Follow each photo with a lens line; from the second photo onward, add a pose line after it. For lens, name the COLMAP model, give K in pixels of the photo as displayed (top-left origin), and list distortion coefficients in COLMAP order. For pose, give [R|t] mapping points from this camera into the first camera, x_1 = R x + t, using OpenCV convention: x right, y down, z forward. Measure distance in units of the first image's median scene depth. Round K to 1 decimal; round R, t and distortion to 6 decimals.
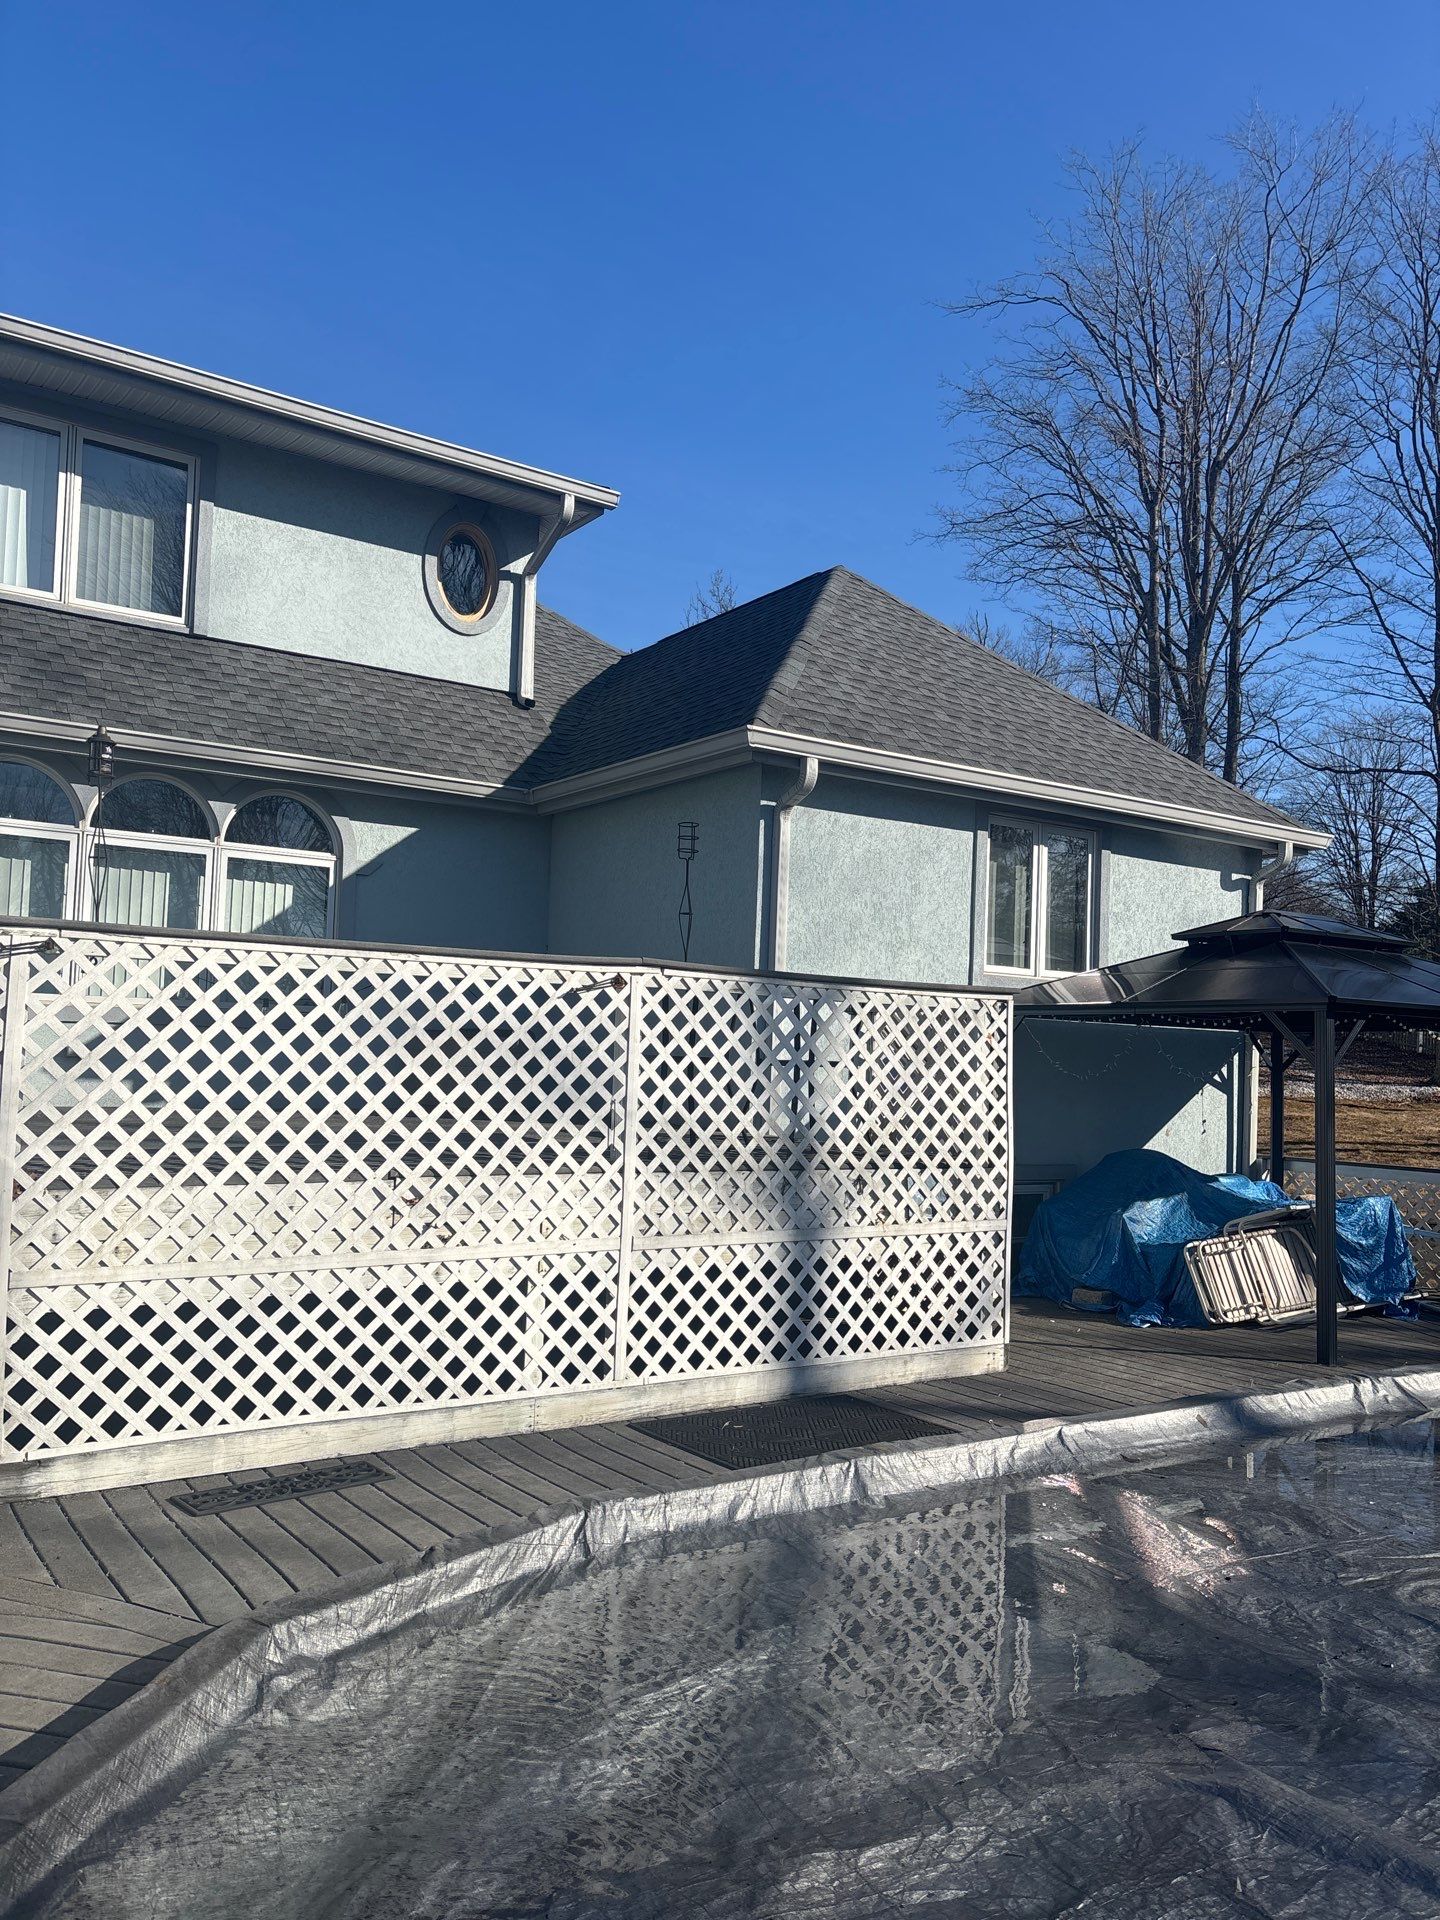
lens RADIAL K [[1438.7, 0, 727.5], [0, 1438.7, 968.3], [0, 0, 1]] dist [0.065721, -0.081506]
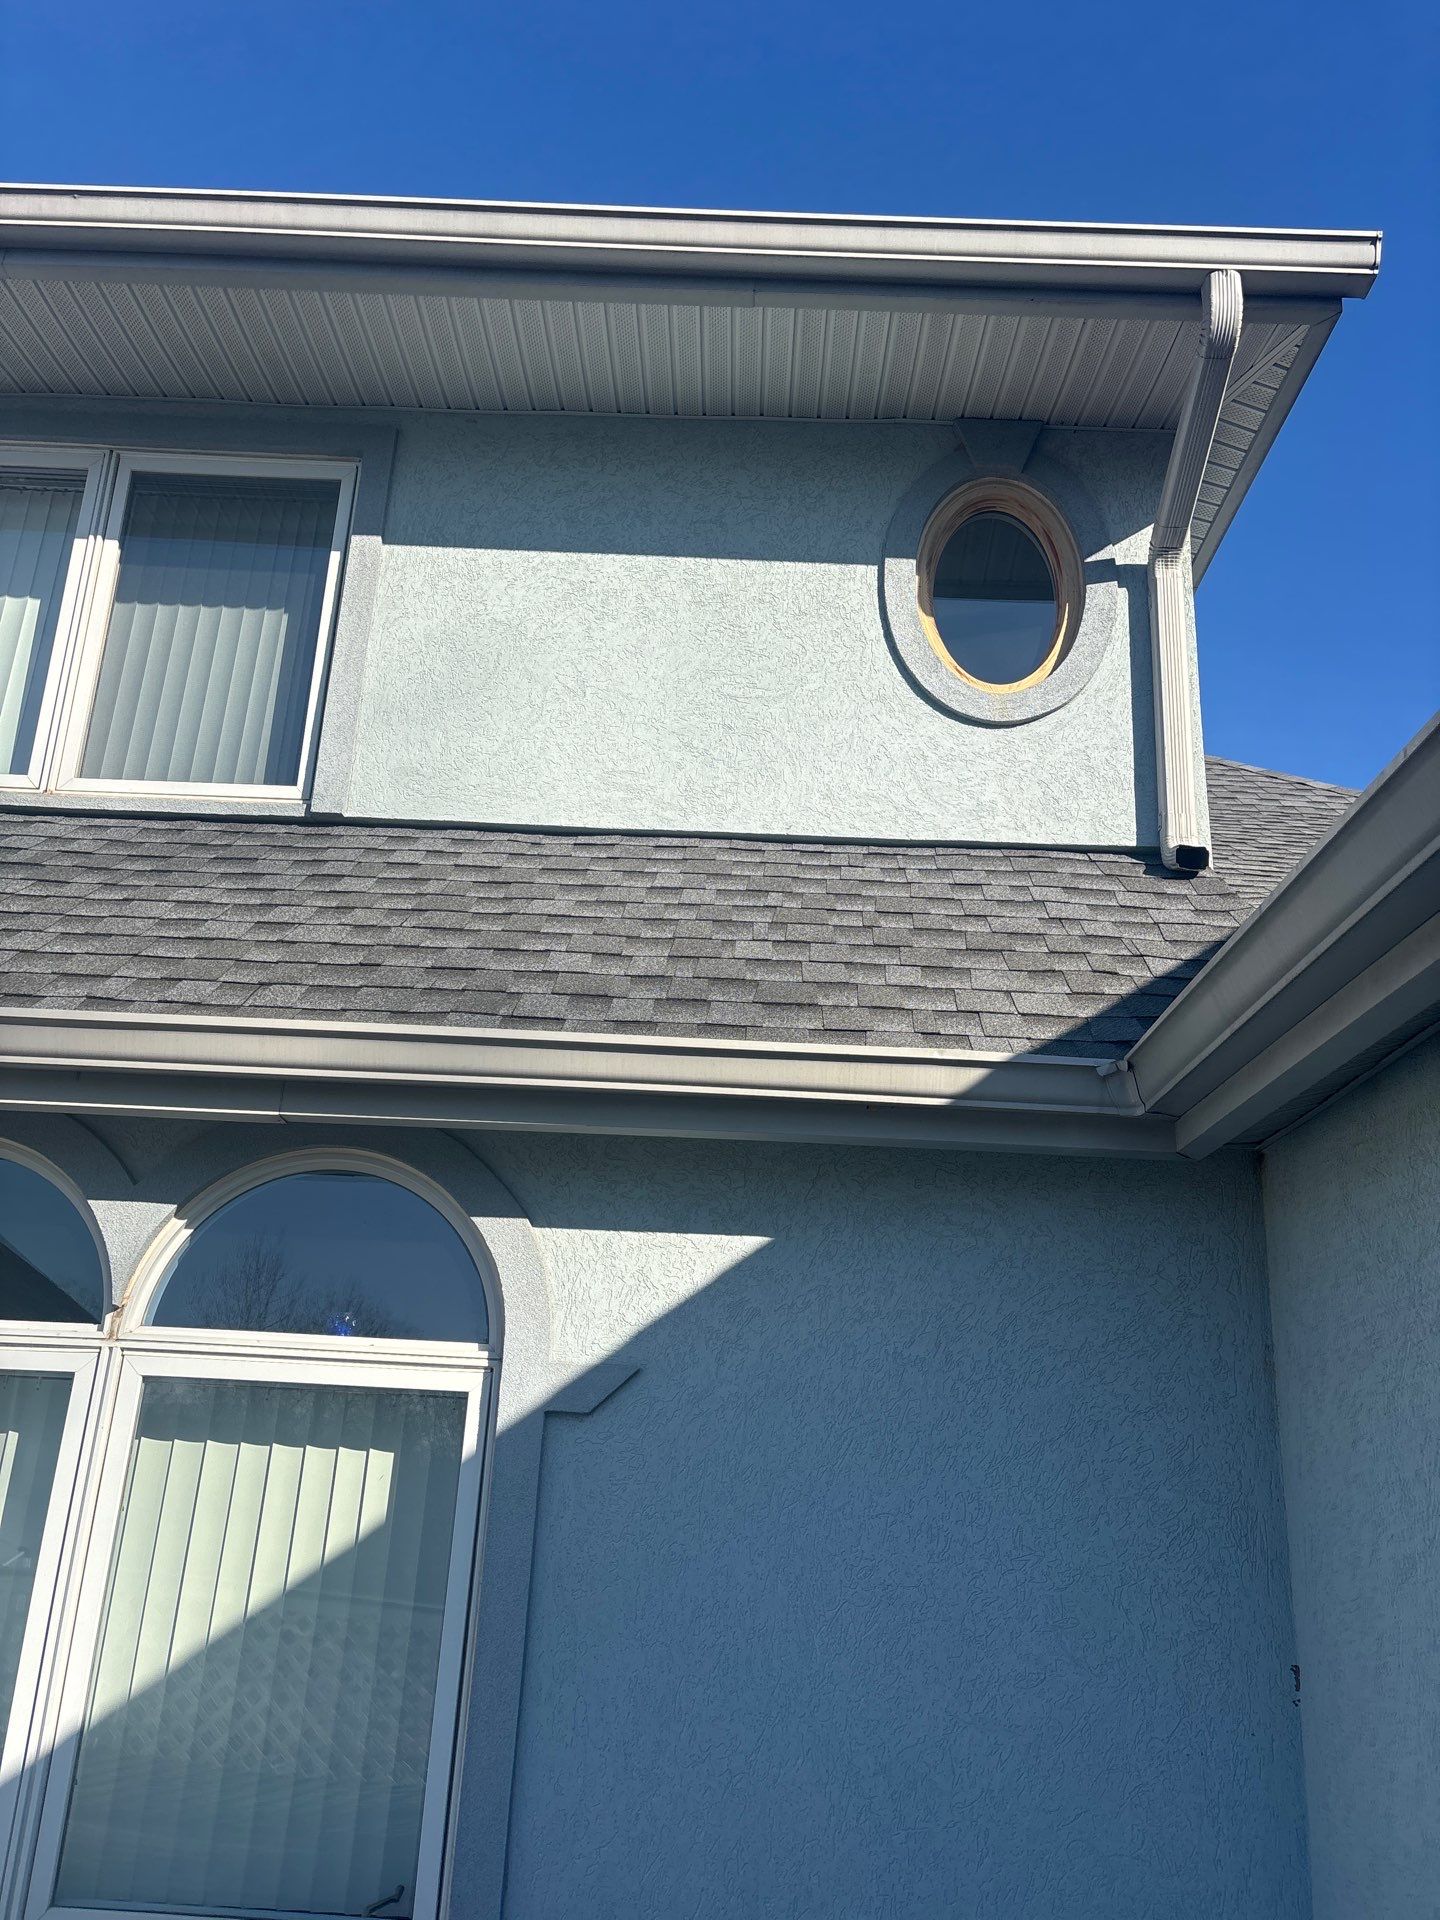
lens RADIAL K [[1438.7, 0, 727.5], [0, 1438.7, 968.3], [0, 0, 1]] dist [0.065721, -0.081506]
pose [[0.821151, -0.176464, -0.542744, -0.048419], [0.010760, 0.955615, -0.294422, -0.062009], [0.570610, 0.235925, 0.786603, 0.741066]]
